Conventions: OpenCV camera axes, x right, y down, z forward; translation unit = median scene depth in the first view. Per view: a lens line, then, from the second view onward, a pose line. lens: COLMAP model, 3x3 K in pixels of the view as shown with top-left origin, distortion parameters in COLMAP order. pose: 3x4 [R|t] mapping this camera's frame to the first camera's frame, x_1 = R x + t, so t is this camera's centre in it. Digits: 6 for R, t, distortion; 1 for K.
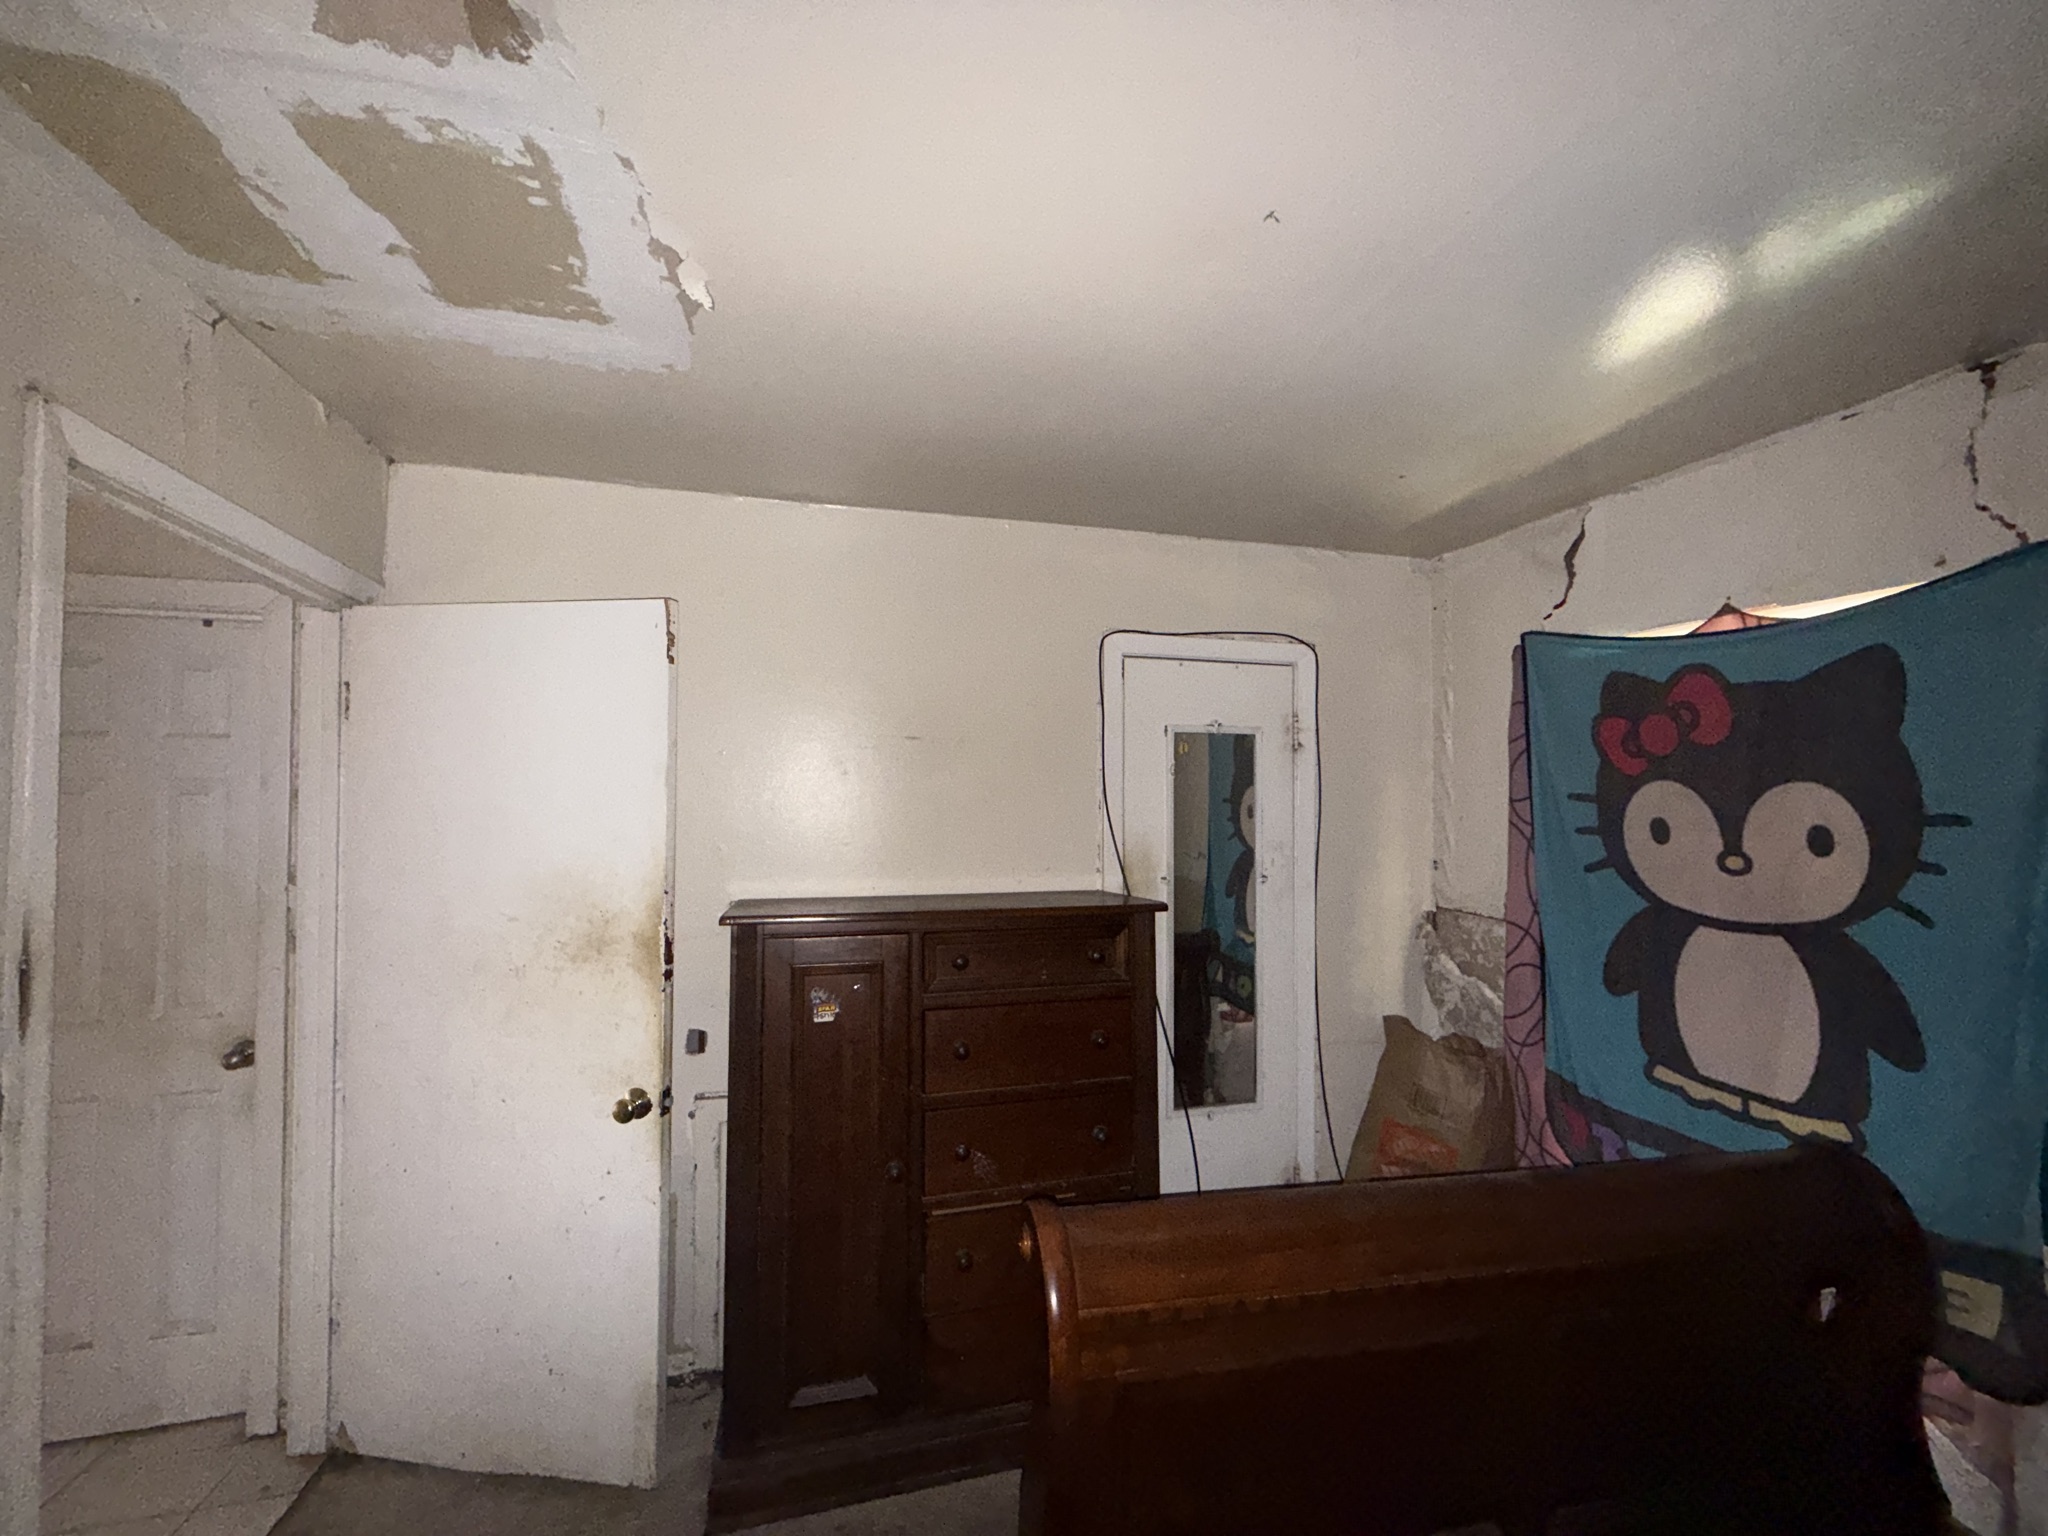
lens RADIAL K [[813.2, 0, 1025.6], [0, 813.2, 771.9], [0, 0, 1]] dist [-0.000658, 0.000026]
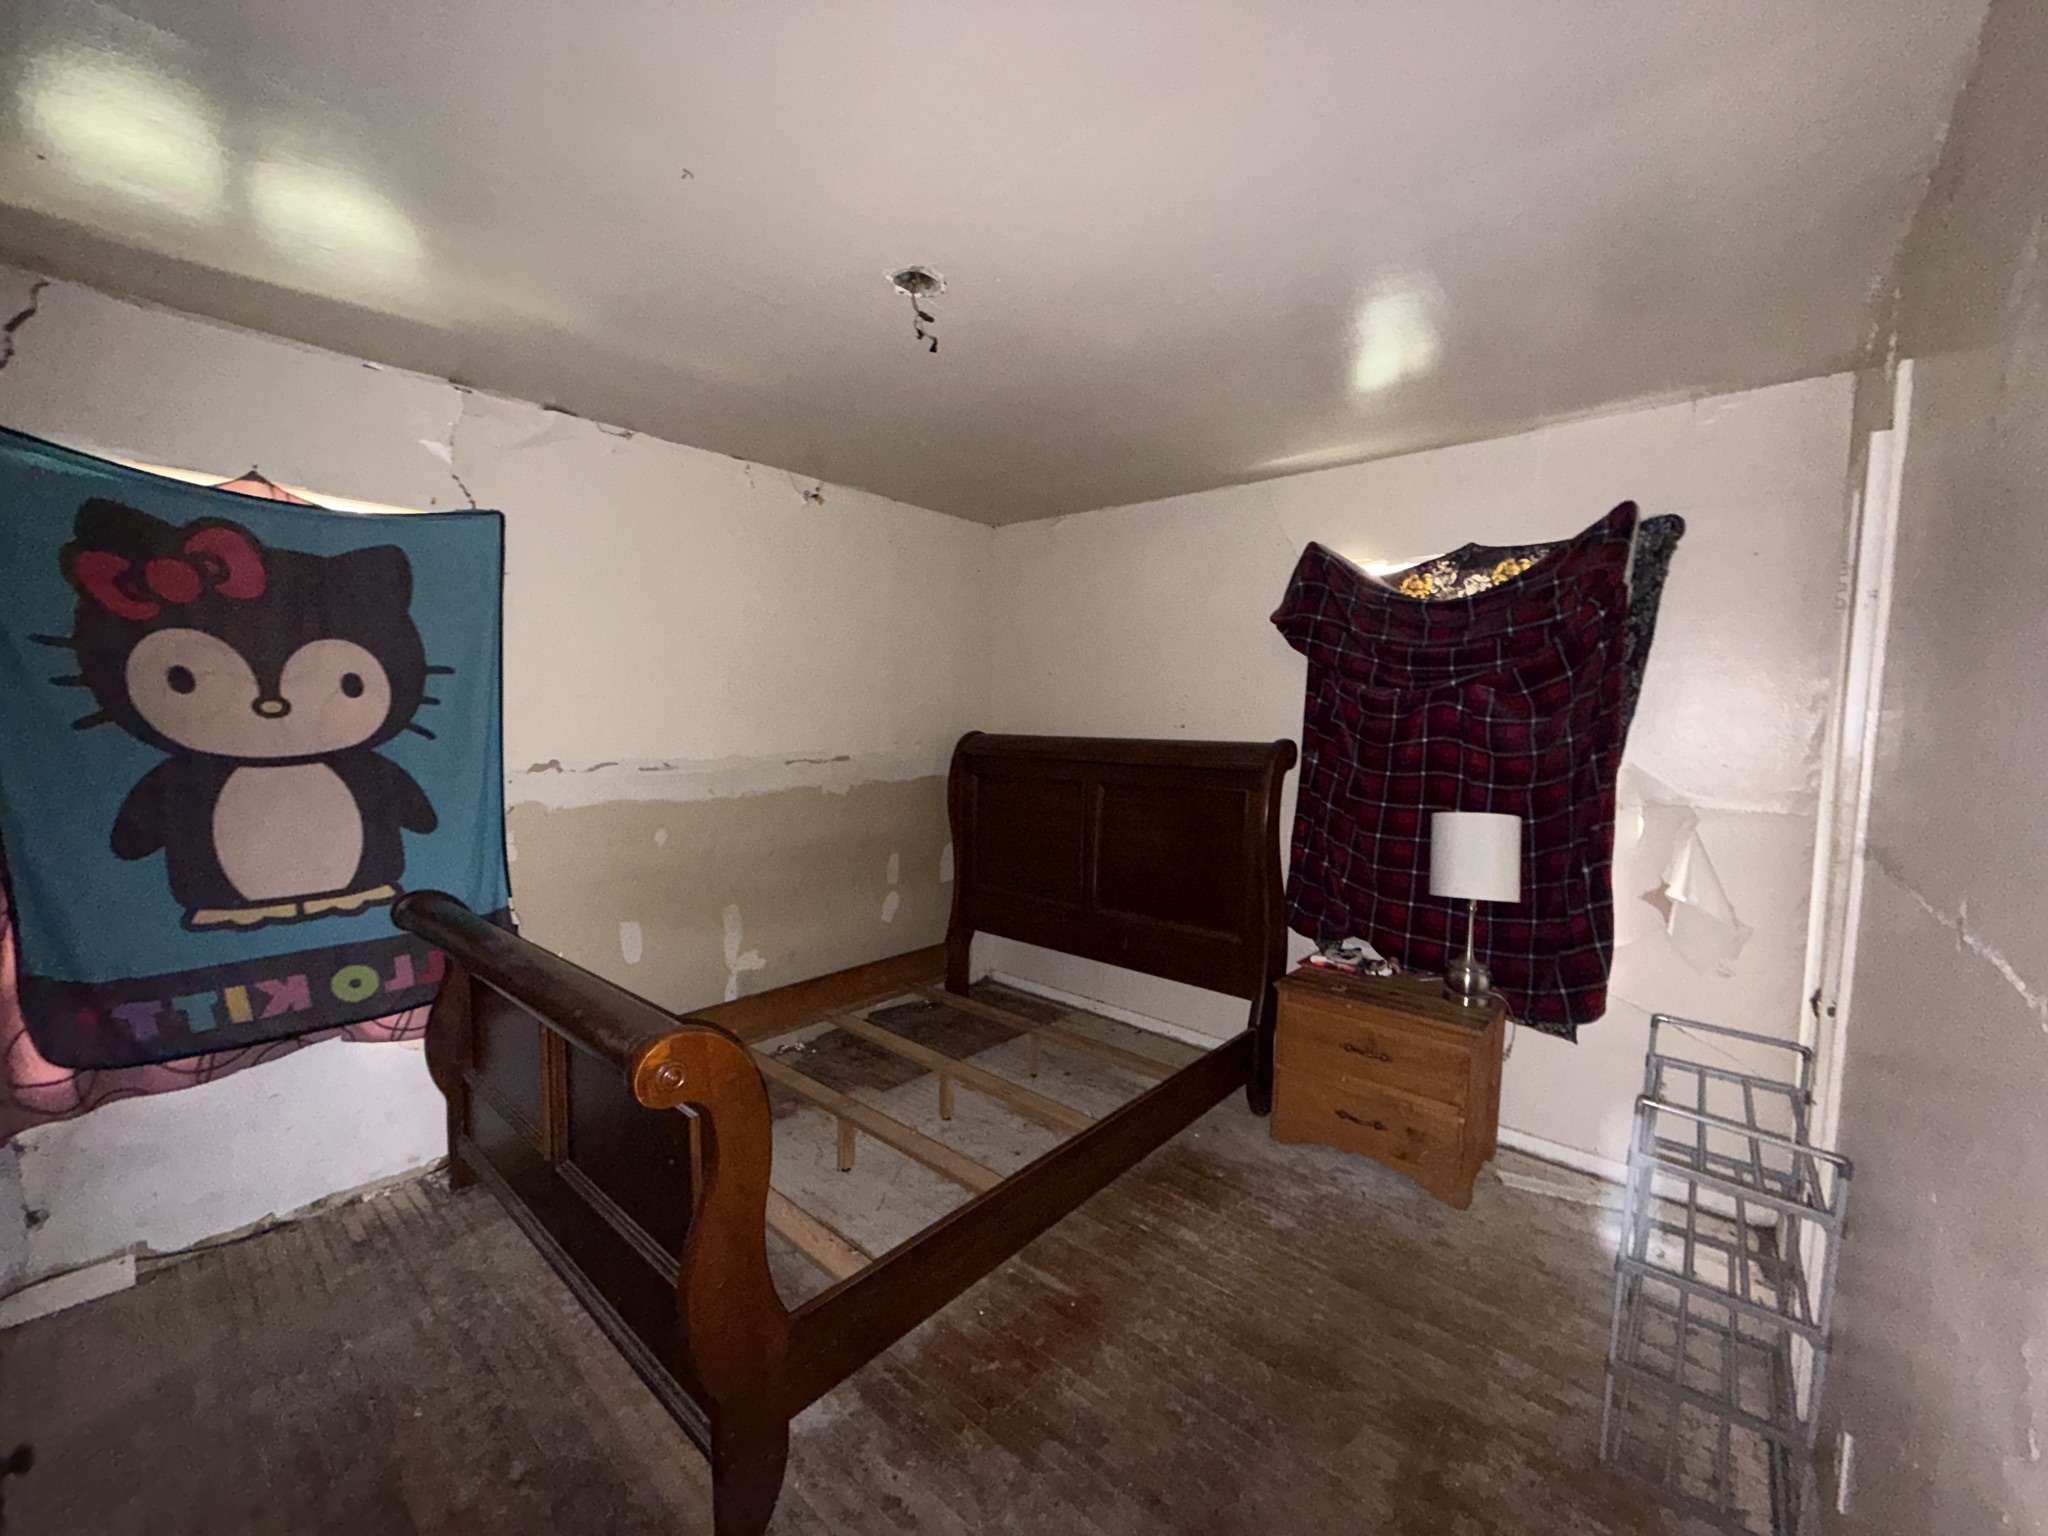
lens RADIAL K [[813.2, 0, 1025.6], [0, 813.2, 771.9], [0, 0, 1]] dist [-0.000658, 0.000026]
pose [[-0.567773, -0.083412, 0.818949, -0.582033], [-0.038111, 0.996450, 0.075069, 0.066595], [-0.822303, 0.011411, -0.568936, 0.675256]]
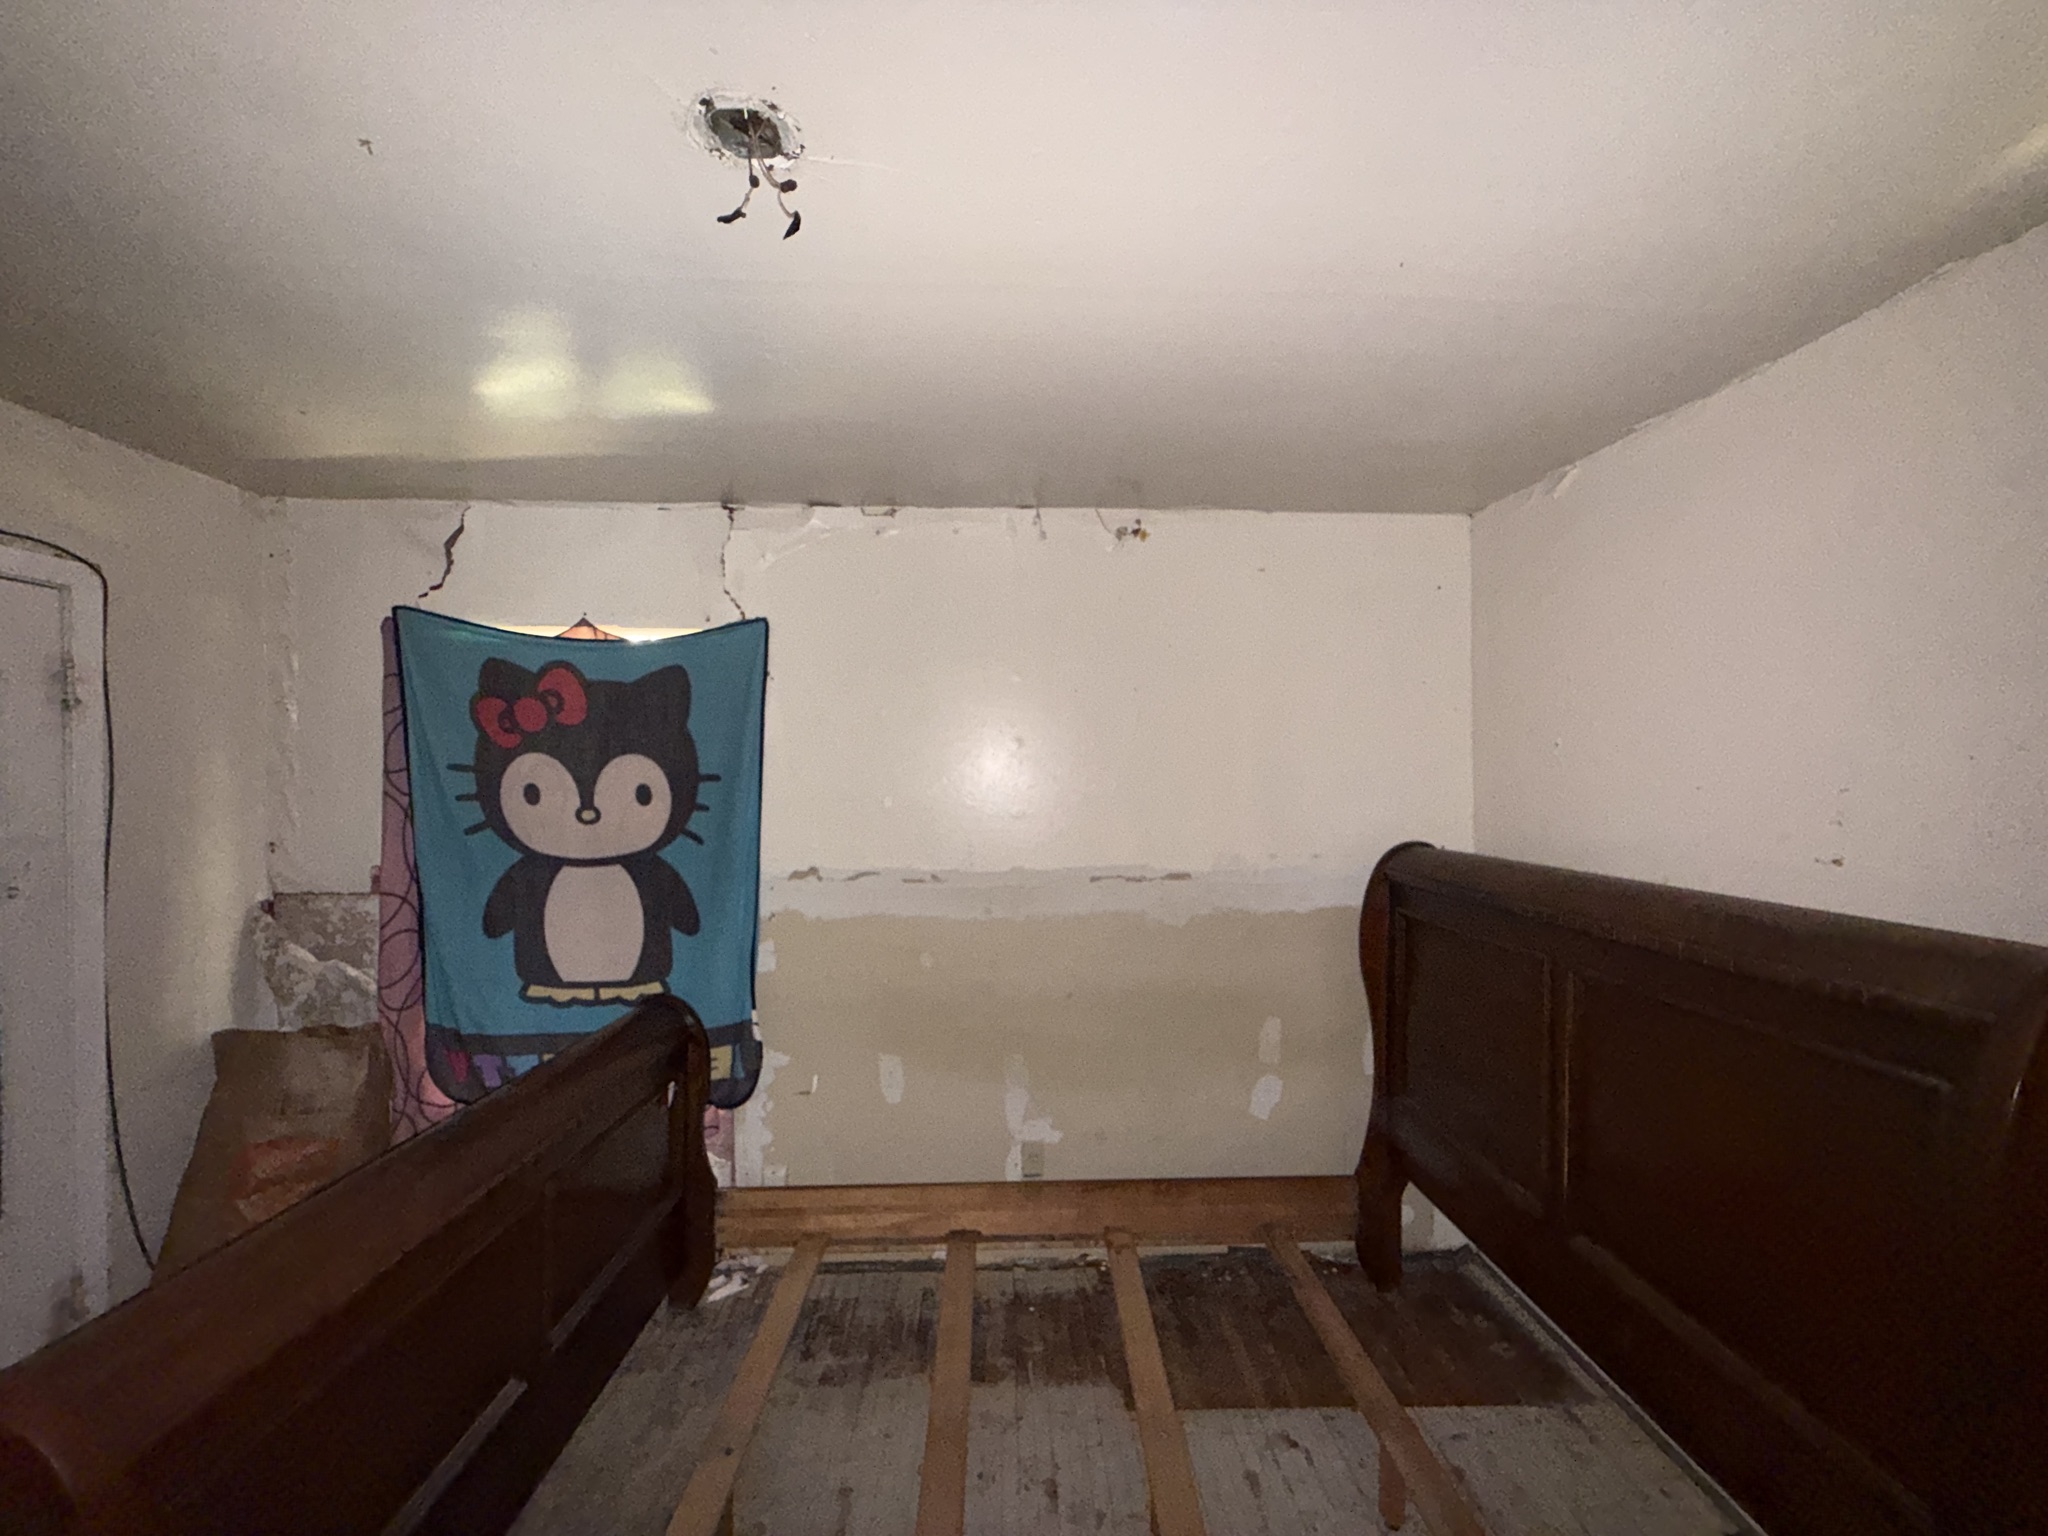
lens RADIAL K [[814.9, 0, 1024.0], [0, 814.9, 768.0], [0, 0, 1]] dist [-0.002040, -0.000156]
pose [[0.209129, -0.011814, 0.977817, -0.241322], [-0.014899, 0.999772, 0.015266, 0.003678], [-0.977775, -0.017761, 0.208905, 0.023977]]
